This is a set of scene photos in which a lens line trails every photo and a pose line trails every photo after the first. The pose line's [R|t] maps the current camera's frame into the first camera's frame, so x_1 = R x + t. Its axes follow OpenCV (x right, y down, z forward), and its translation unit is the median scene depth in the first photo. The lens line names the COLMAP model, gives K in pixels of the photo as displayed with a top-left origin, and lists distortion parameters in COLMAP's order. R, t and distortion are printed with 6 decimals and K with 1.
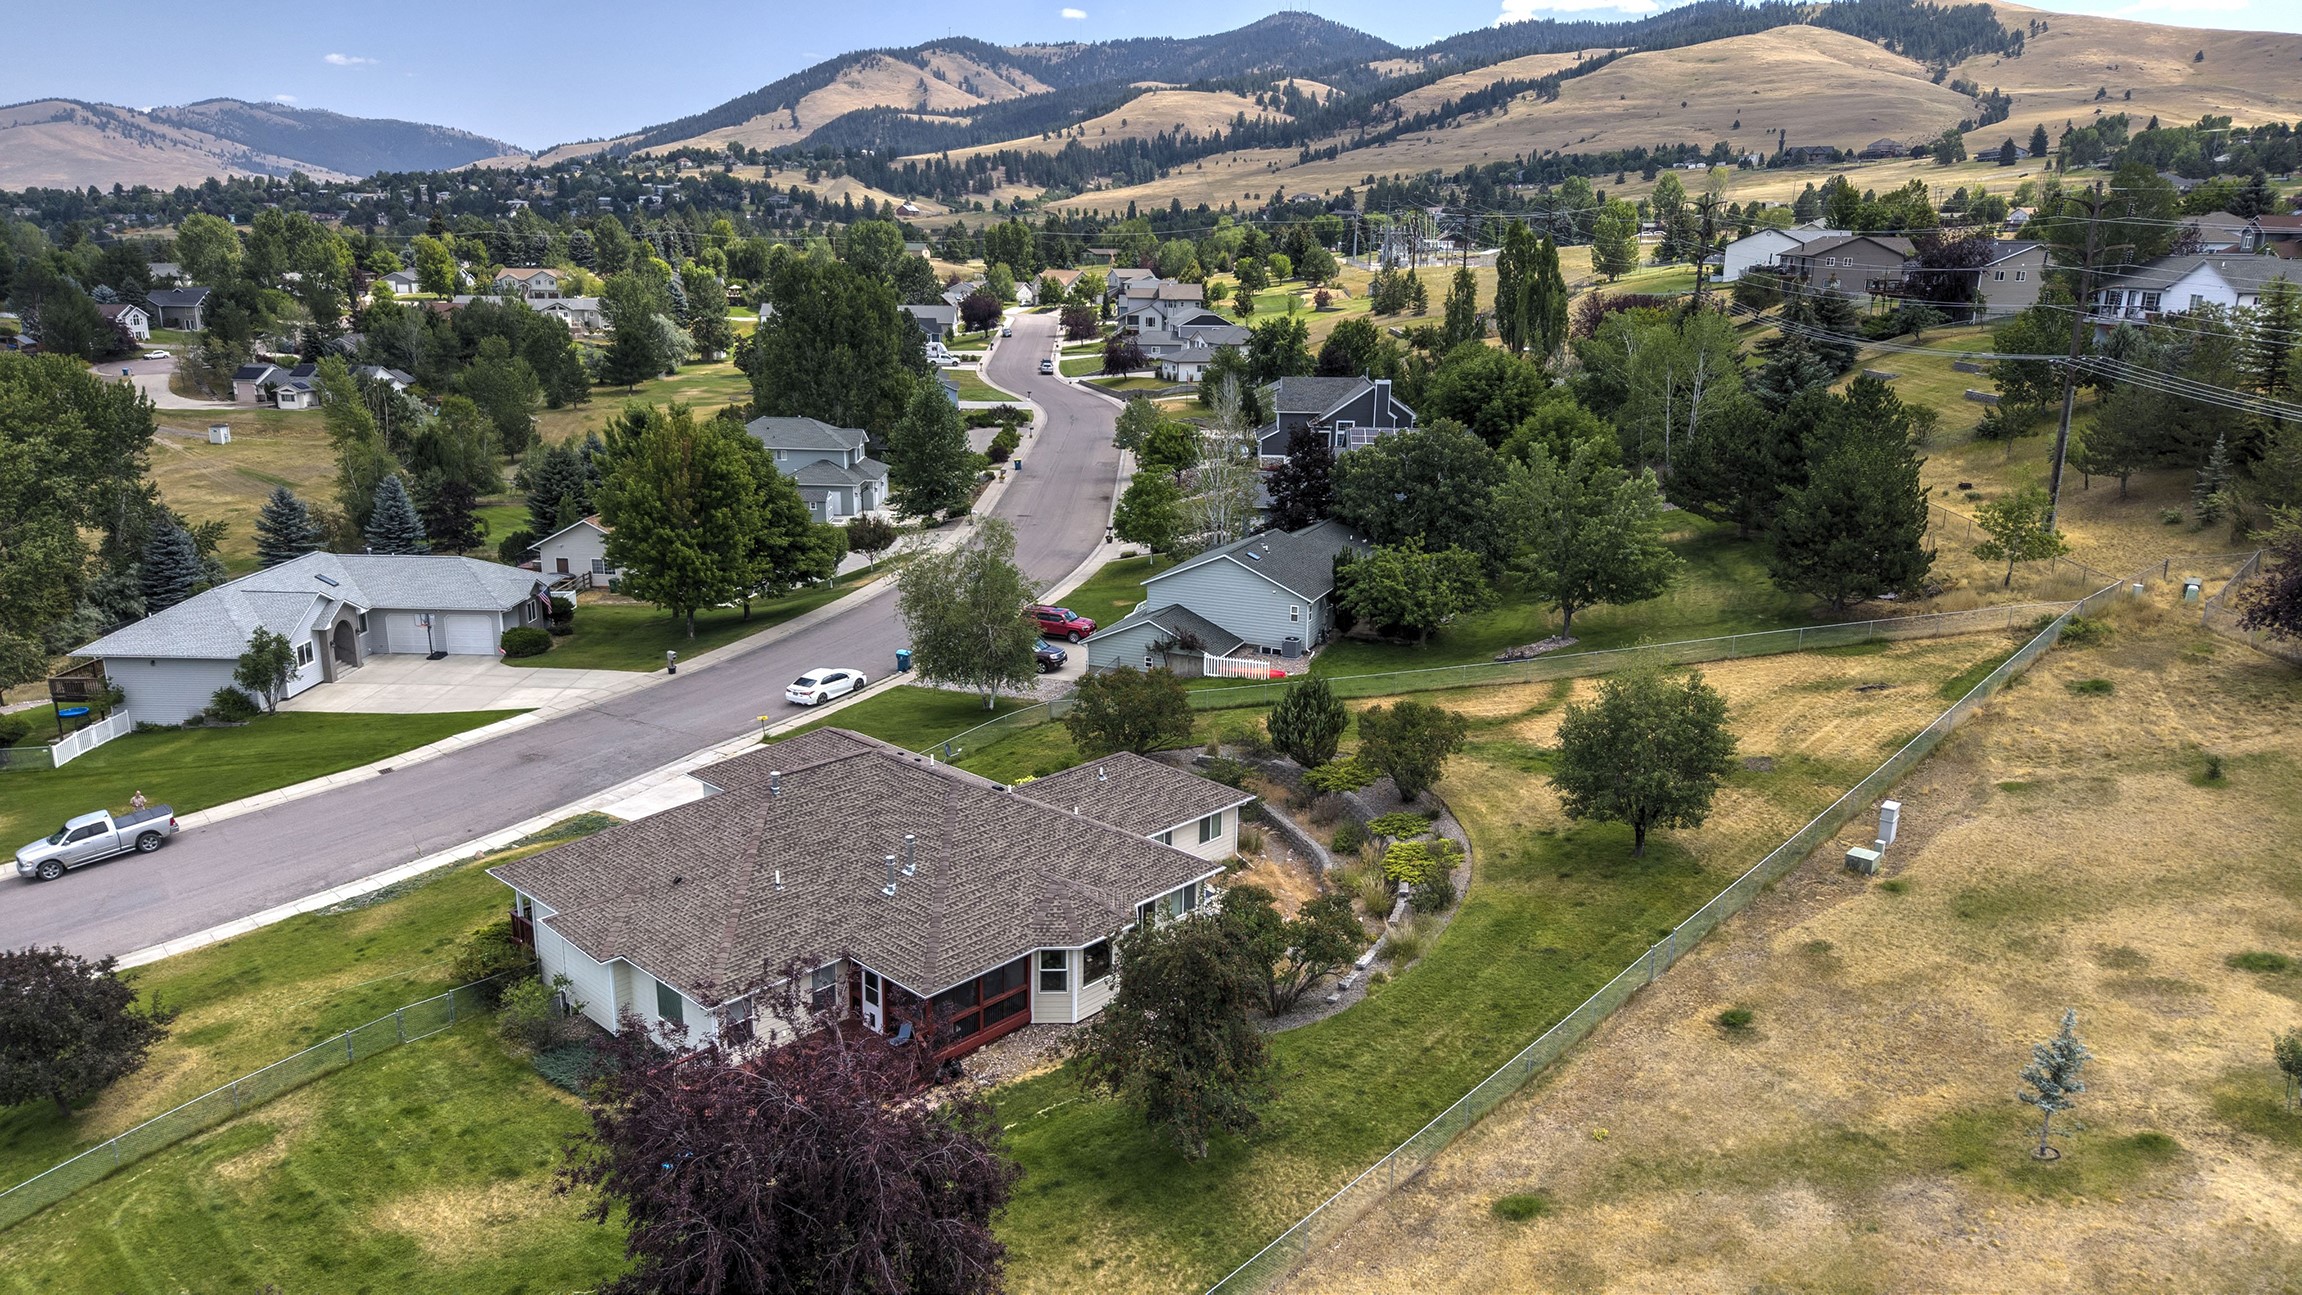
lens RADIAL K [[1492.2, 0, 1151.0], [0, 1492.2, 647.5], [0, 0, 1]] dist [0.008261, -0.025261]
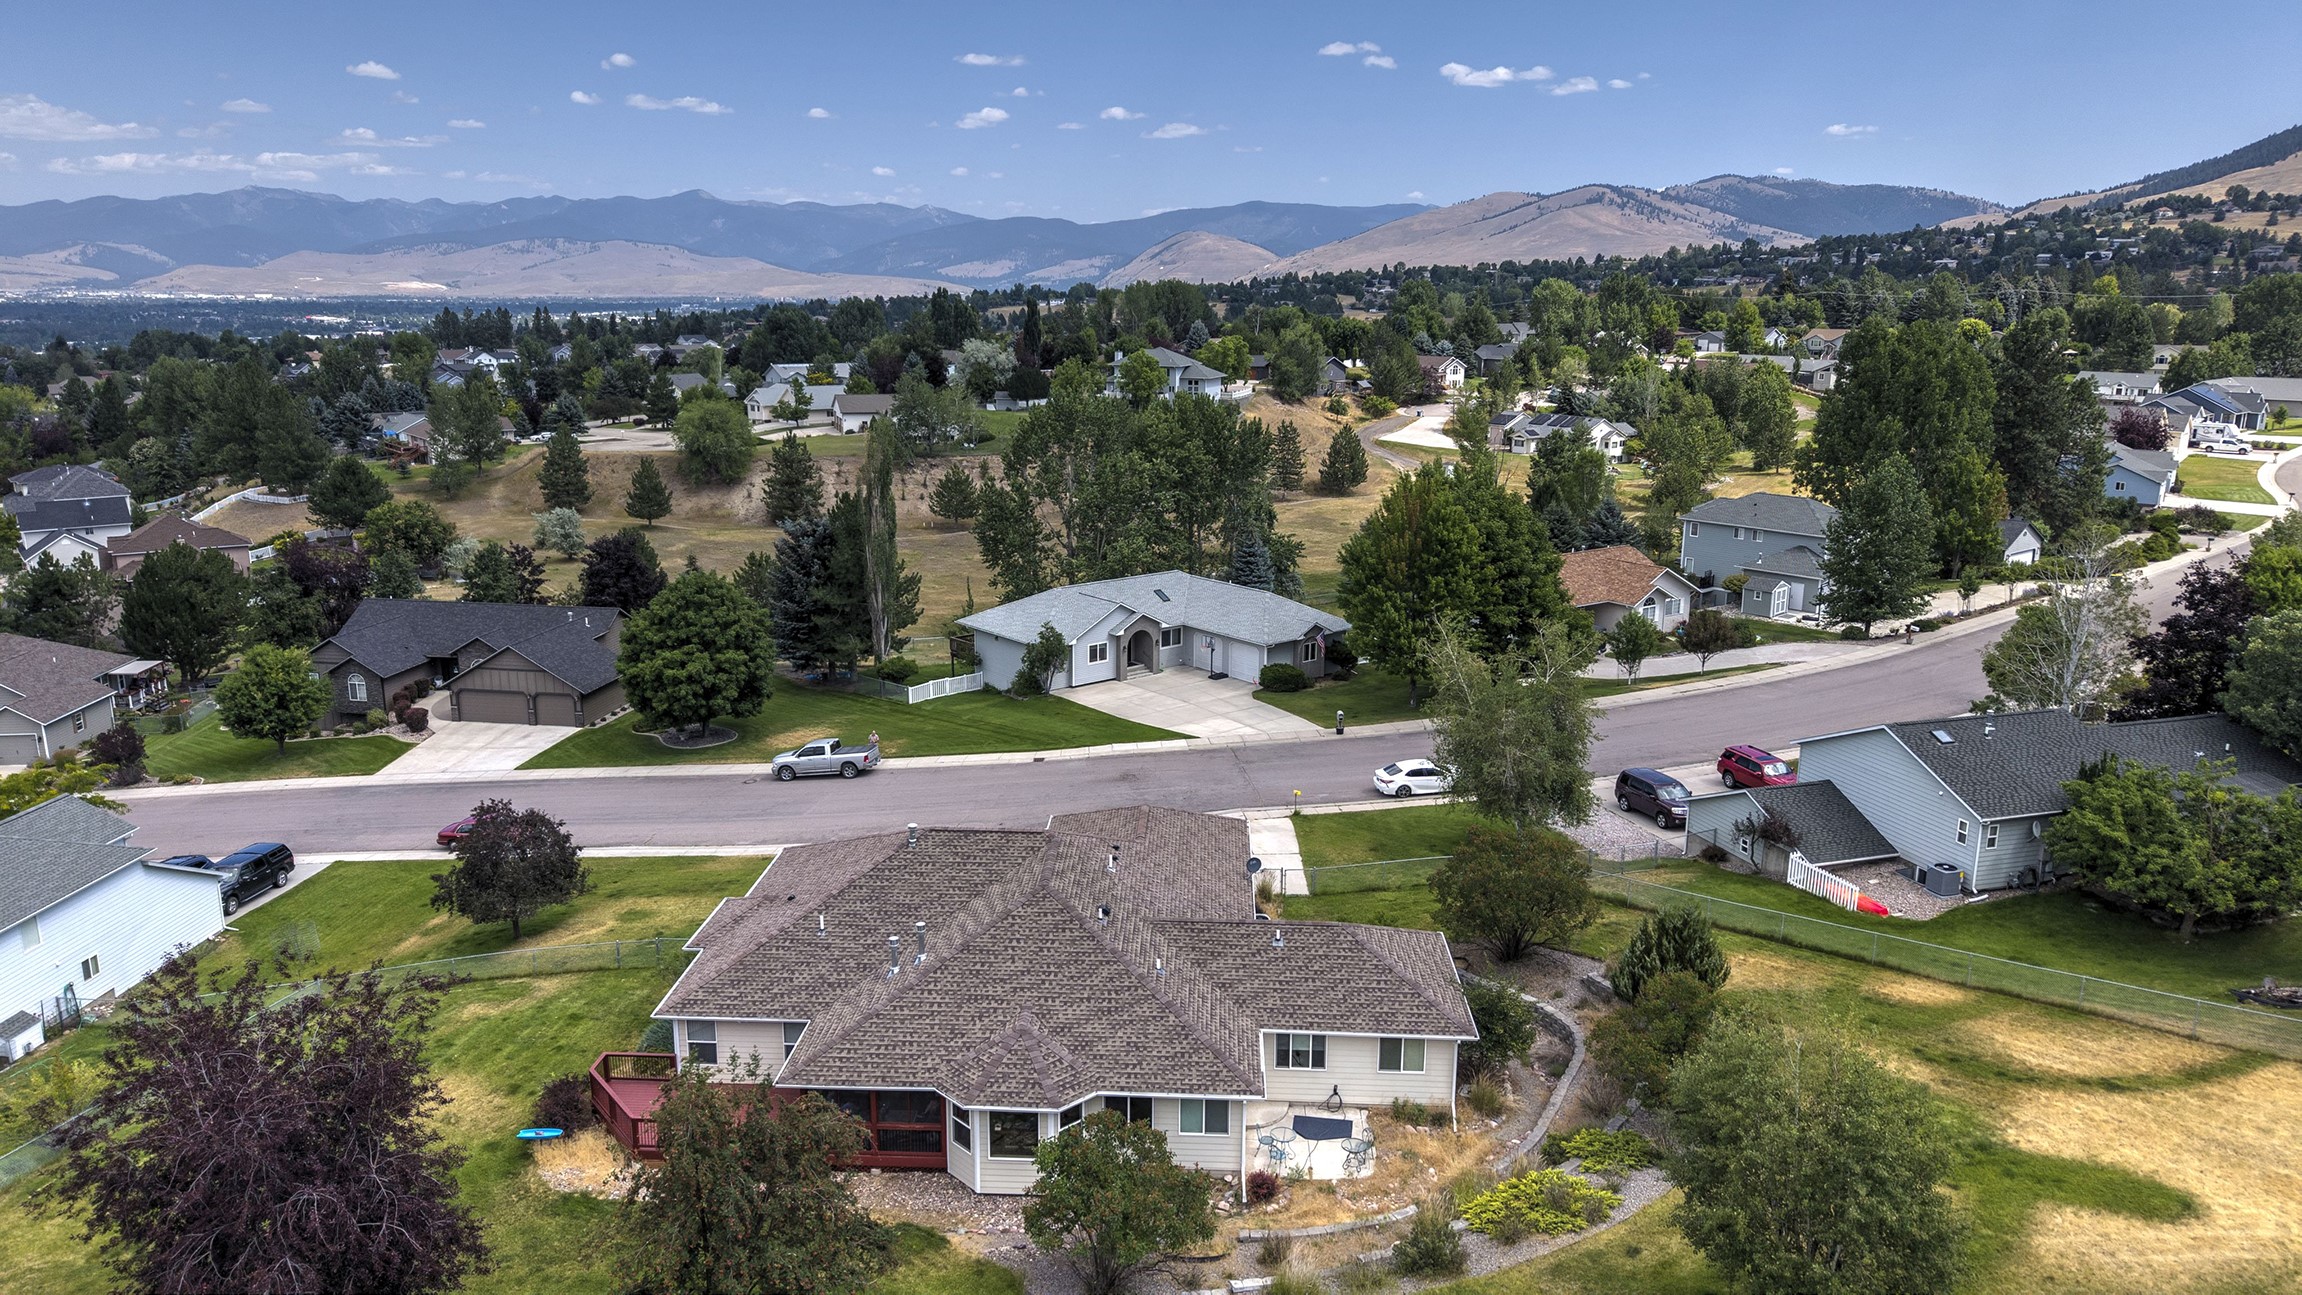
lens RADIAL K [[1492.2, 0, 1151.0], [0, 1492.2, 647.5], [0, 0, 1]] dist [0.008261, -0.025261]
pose [[0.646067, 0.161019, -0.746103, 0.343638], [-0.189719, 0.980695, 0.047365, -0.065493], [0.739327, 0.110949, 0.664143, 0.267452]]
